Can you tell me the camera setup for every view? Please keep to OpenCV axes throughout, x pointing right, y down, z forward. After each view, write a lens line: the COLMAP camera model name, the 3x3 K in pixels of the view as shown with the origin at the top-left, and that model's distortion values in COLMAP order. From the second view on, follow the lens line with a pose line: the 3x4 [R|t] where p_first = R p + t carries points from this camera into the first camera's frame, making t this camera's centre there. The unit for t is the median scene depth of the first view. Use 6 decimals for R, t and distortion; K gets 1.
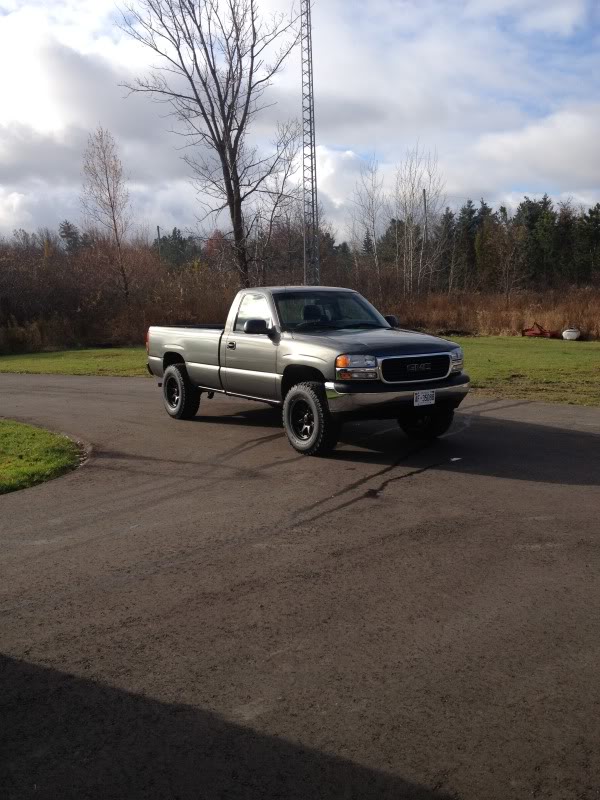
lens RADIAL K [[806.3, 0, 300.0], [0, 806.3, 400.0], [0, 0, 1]] dist [0.226566, -0.515063]
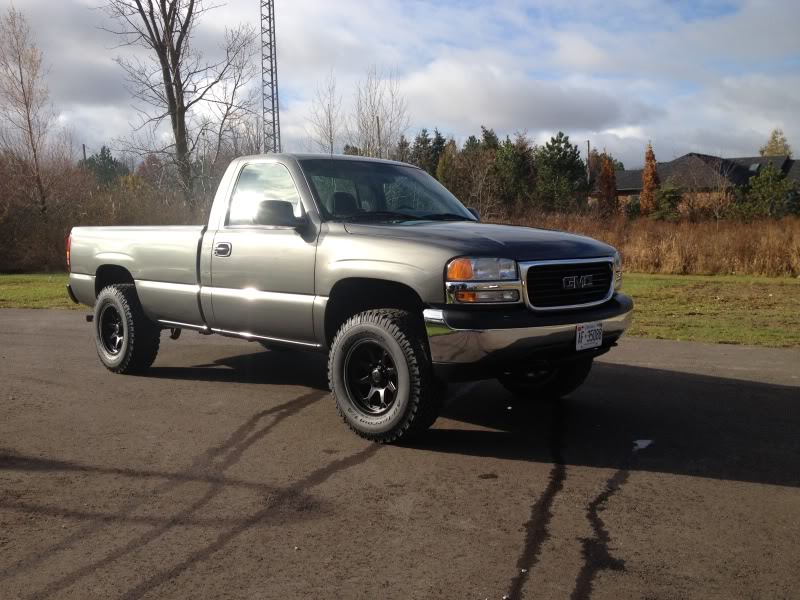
lens RADIAL K [[806.3, 0, 400.0], [0, 806.3, 300.0], [0, 0, 1]] dist [0.226566, -0.515063]
pose [[0.980988, -0.003966, 0.194029, -0.062089], [0.011958, 0.999127, -0.040038, -0.004687], [-0.193700, 0.041597, 0.980178, 0.335892]]
